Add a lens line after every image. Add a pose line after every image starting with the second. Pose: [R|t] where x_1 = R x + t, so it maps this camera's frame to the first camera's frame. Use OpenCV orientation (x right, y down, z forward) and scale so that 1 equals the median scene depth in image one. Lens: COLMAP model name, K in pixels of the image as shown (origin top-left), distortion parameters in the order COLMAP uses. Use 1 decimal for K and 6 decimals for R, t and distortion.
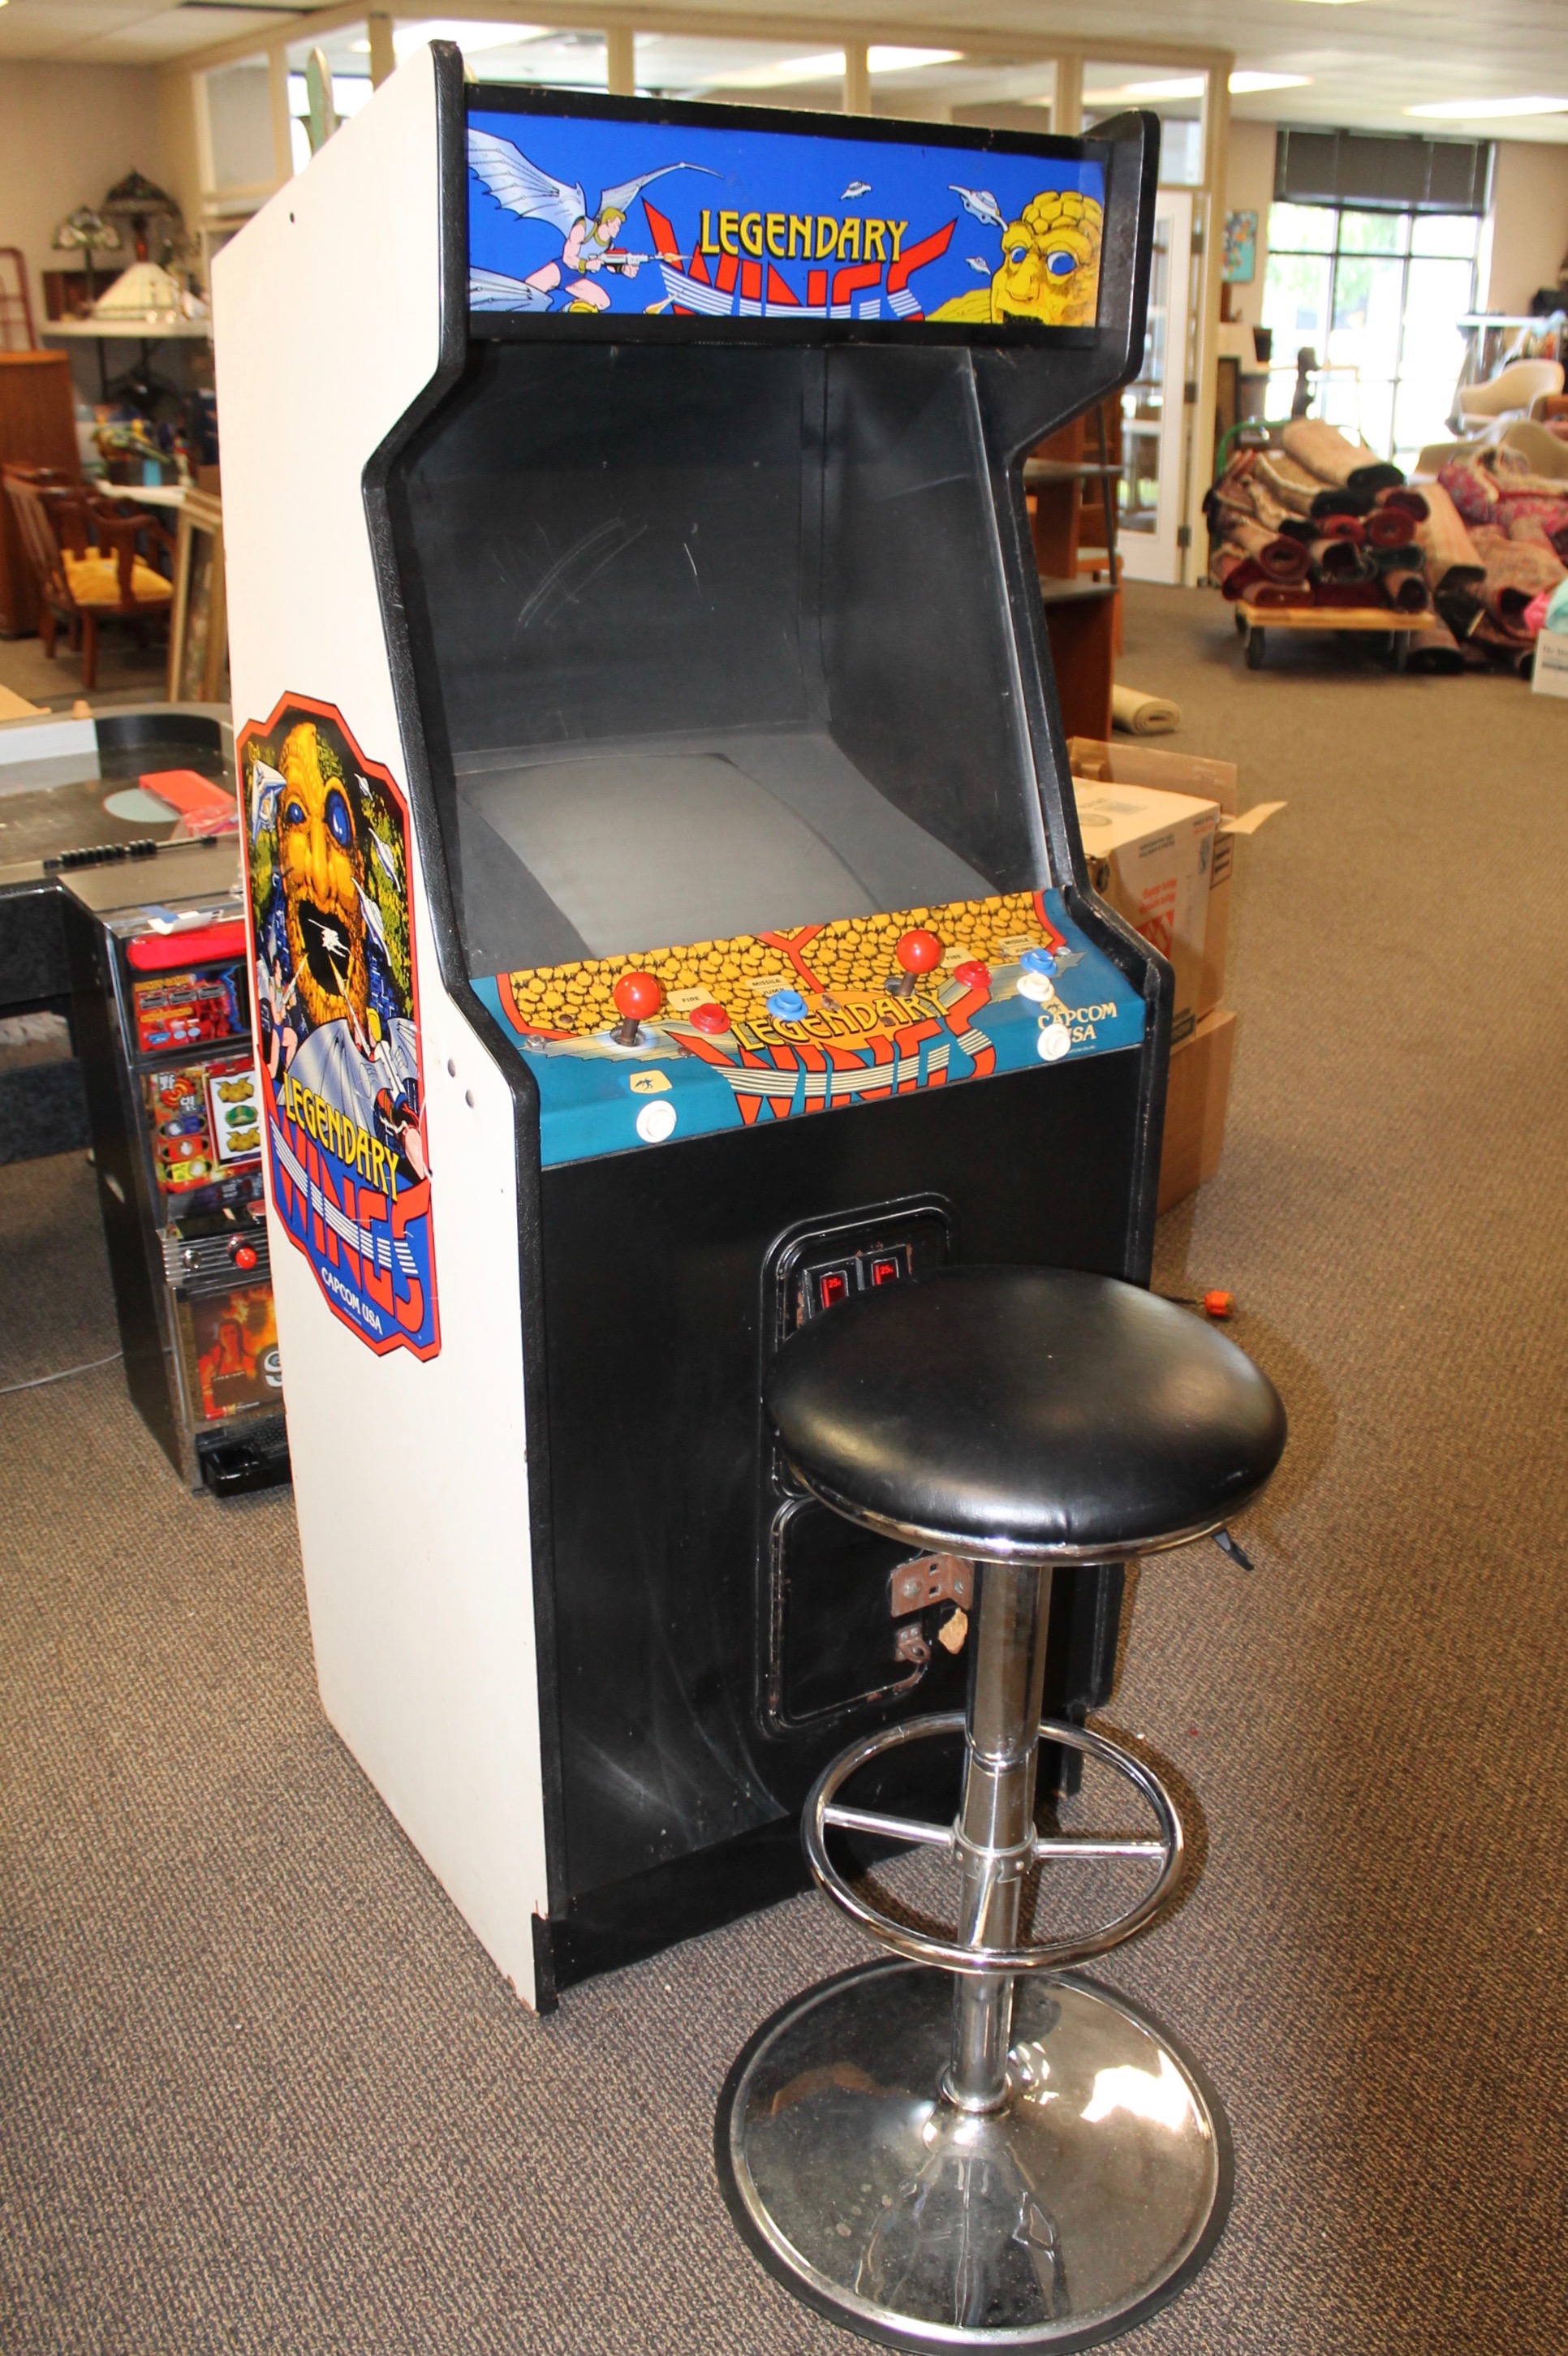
lens RADIAL K [[2095.1, 0, 789.8], [0, 2095.1, 1167.1], [0, 0, 1]] dist [-0.173706, 0.165290]
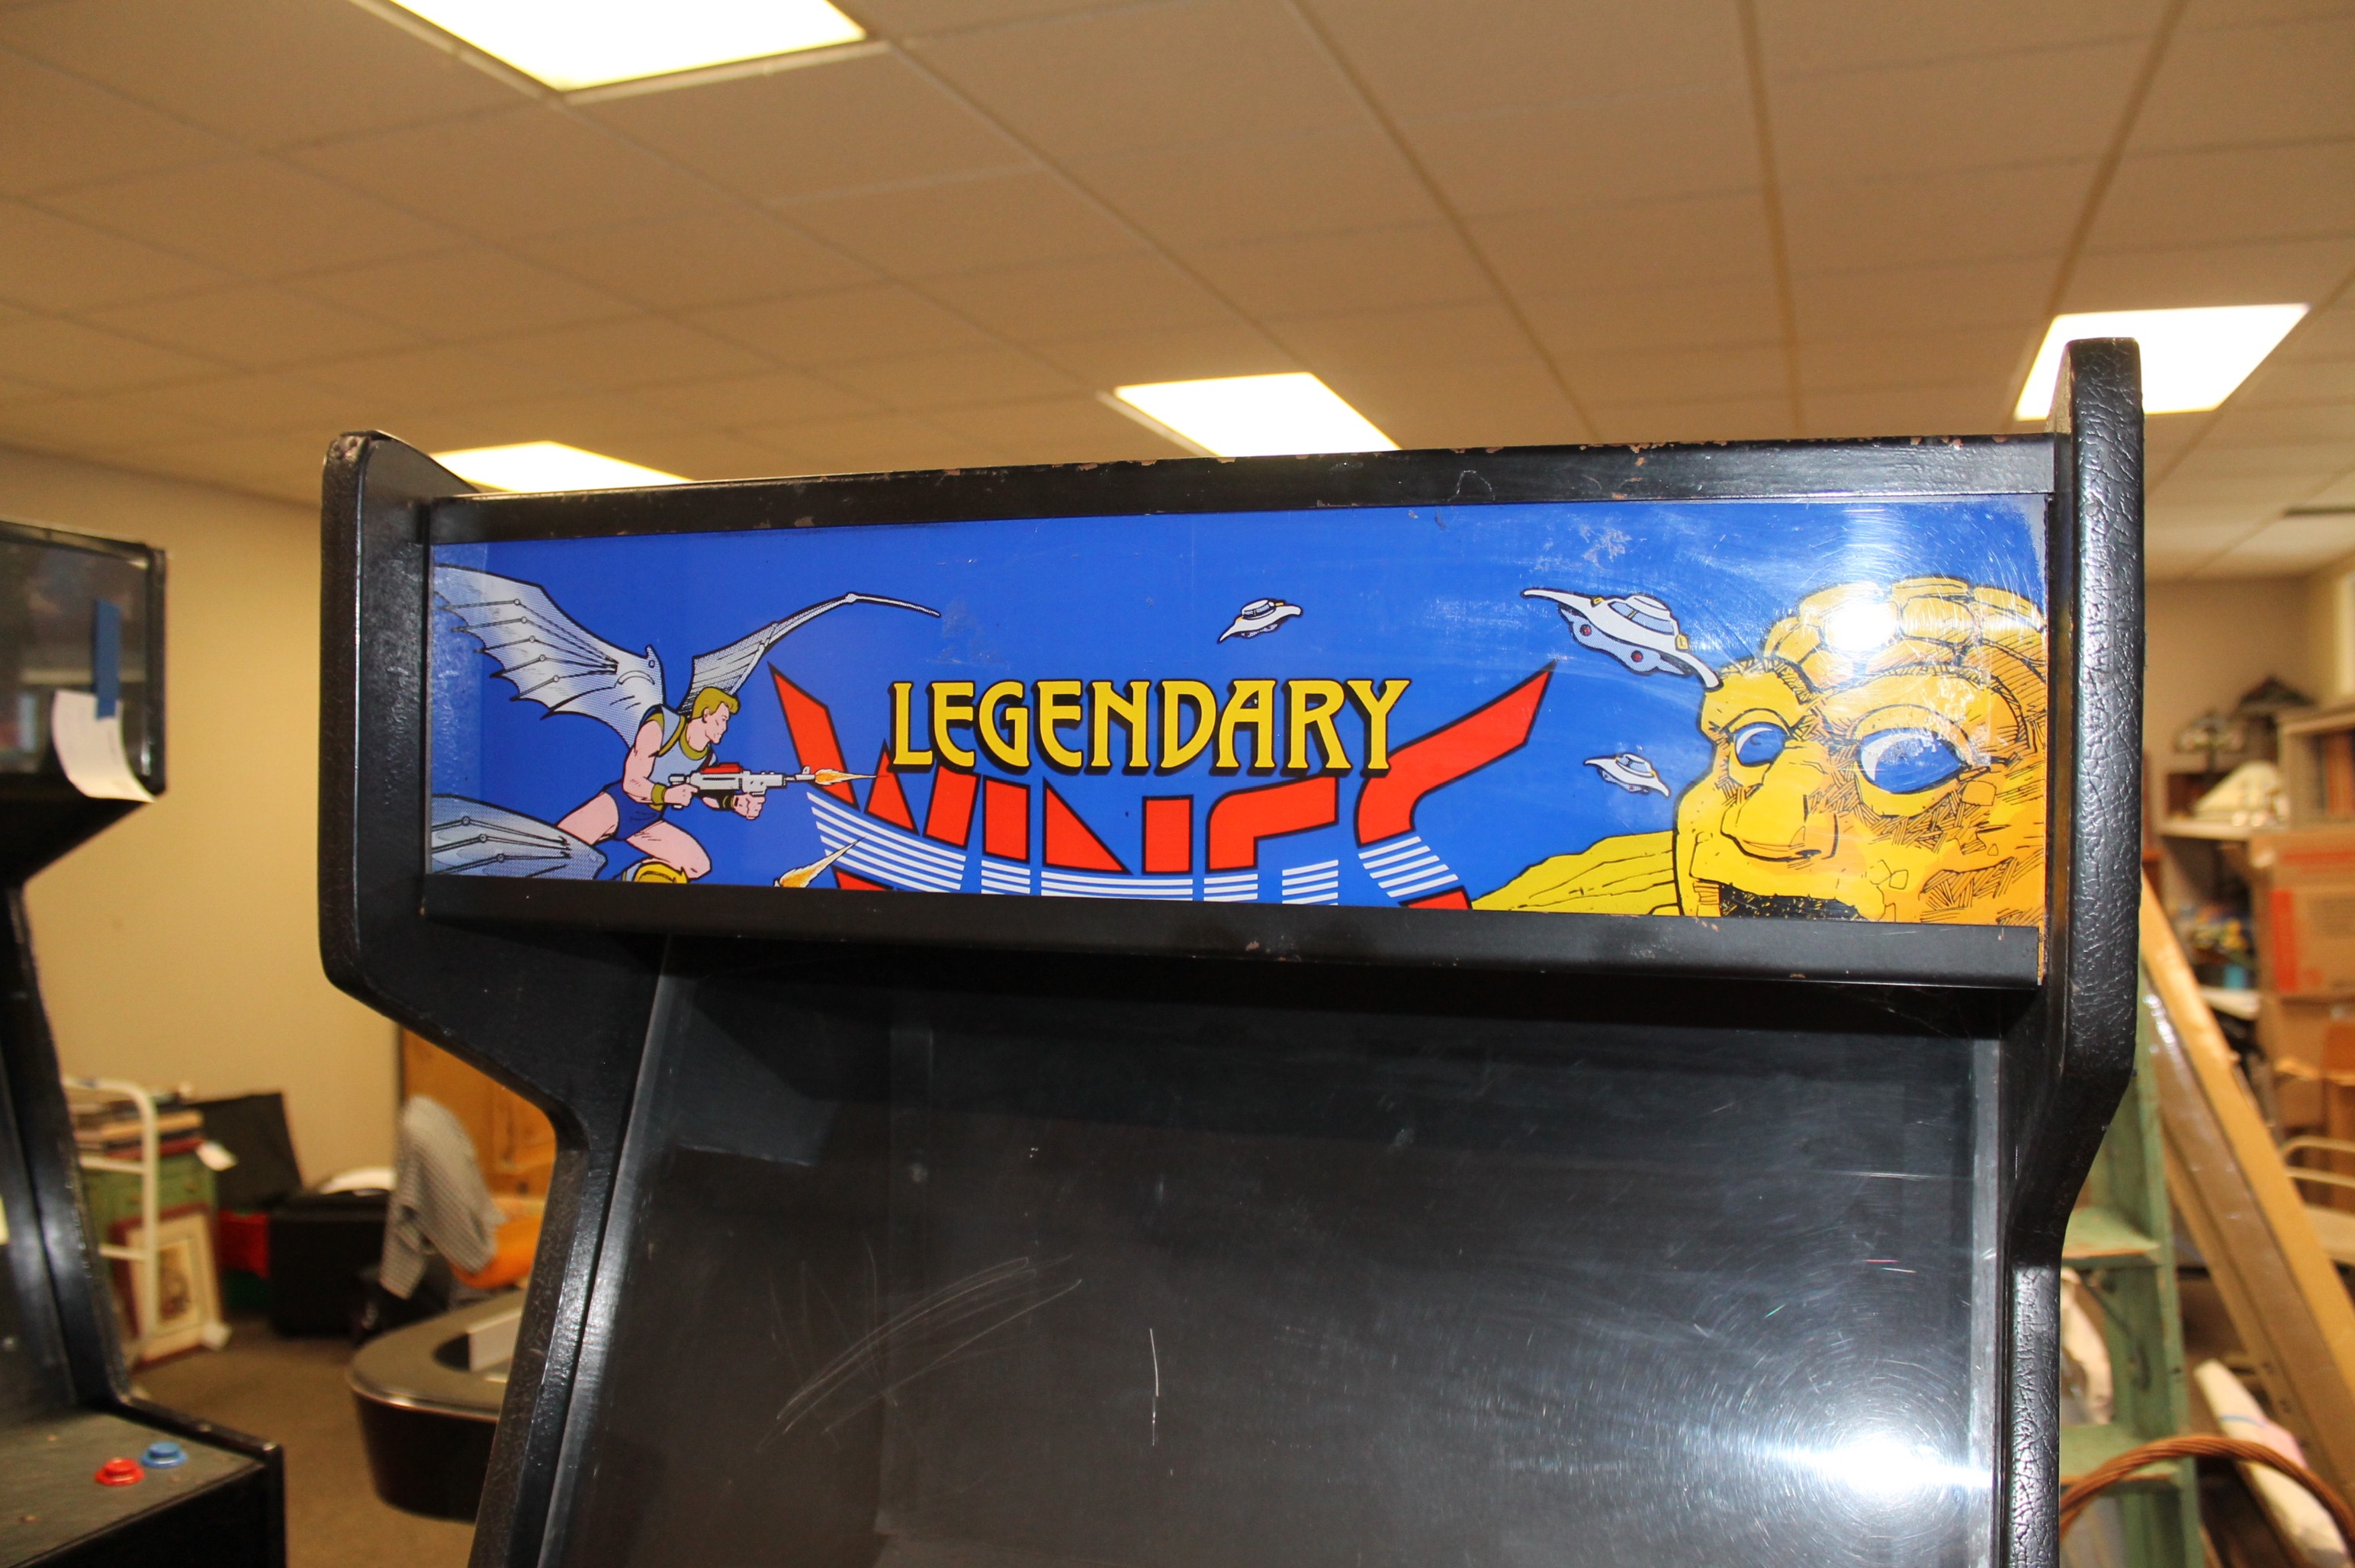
lens RADIAL K [[1999.8, 0, 1177.9], [0, 1999.8, 841.6], [0, 0, 1]] dist [-0.163925, 0.003053]
pose [[0.629358, 0.004862, -0.777101, 0.324076], [-0.295556, 0.926333, -0.233569, -0.305306], [0.718718, 0.376675, 0.584432, 0.694706]]
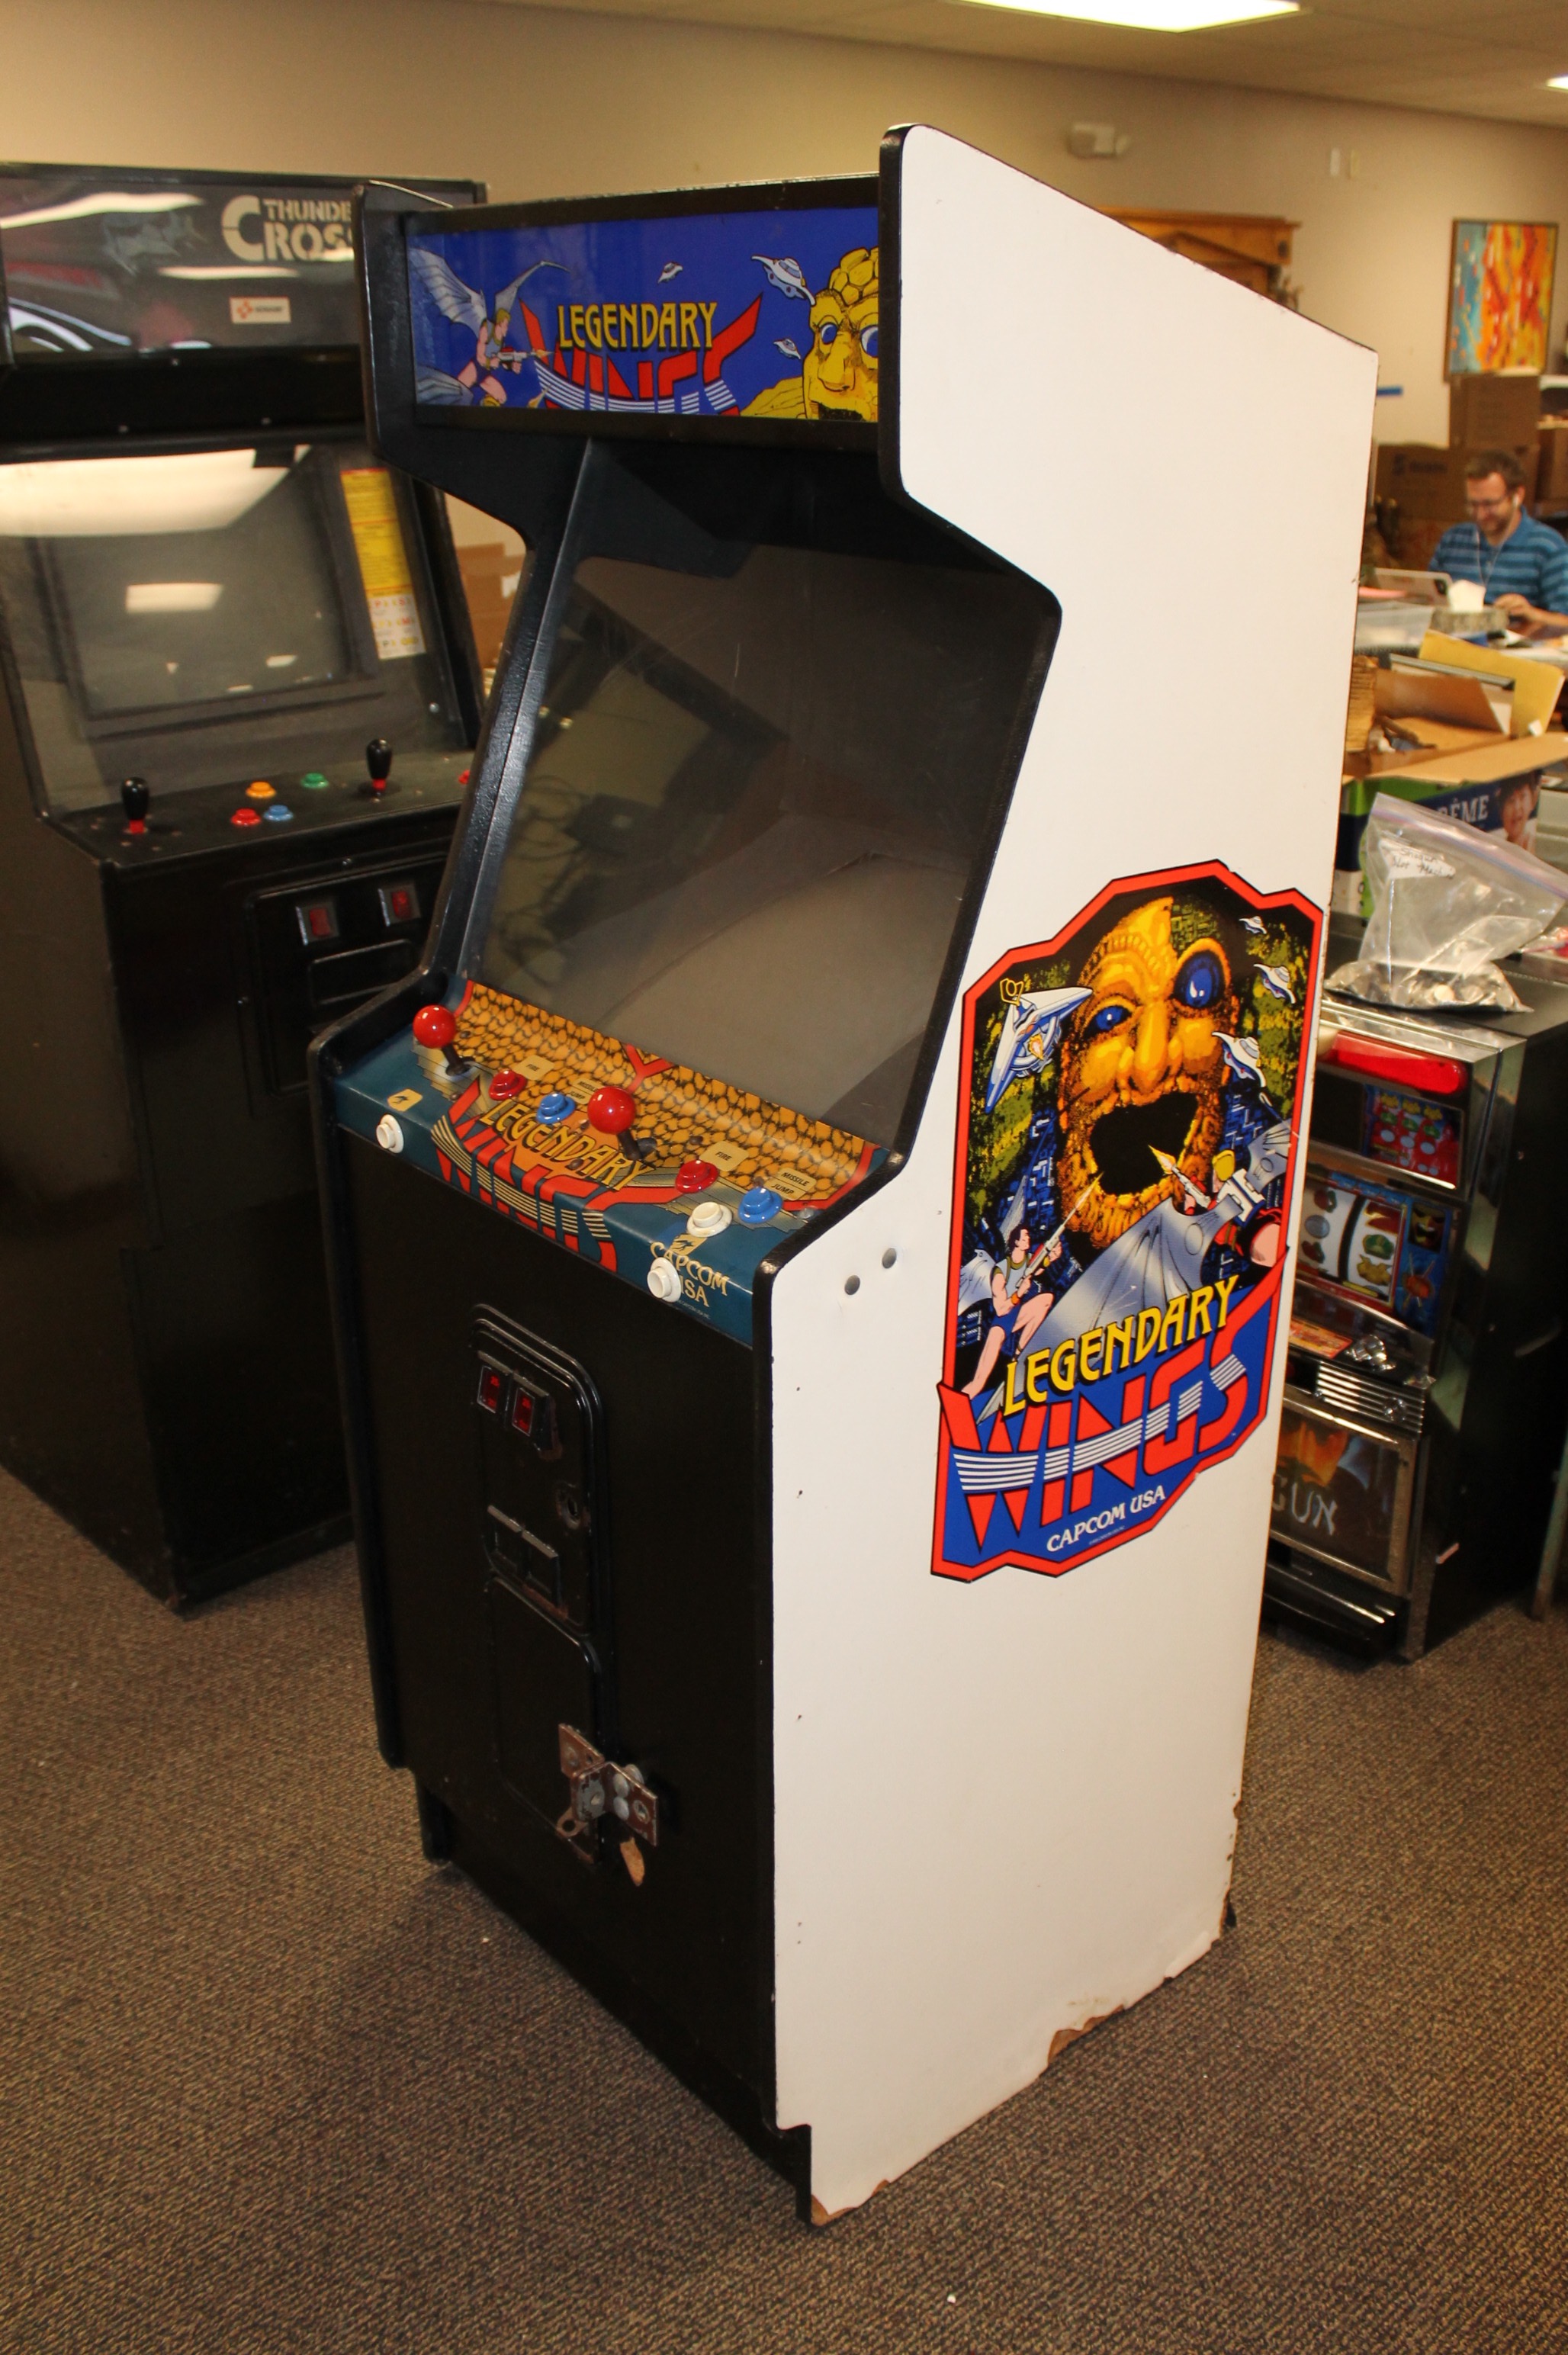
lens RADIAL K [[2094.2, 0, 789.8], [0, 2094.2, 1166.6], [0, 0, 1]] dist [-0.173706, 0.165290]
pose [[0.151958, 0.357858, -0.921329, 0.931355], [-0.366924, 0.885966, 0.283604, -0.372627], [0.917756, 0.294962, 0.265936, 0.850386]]
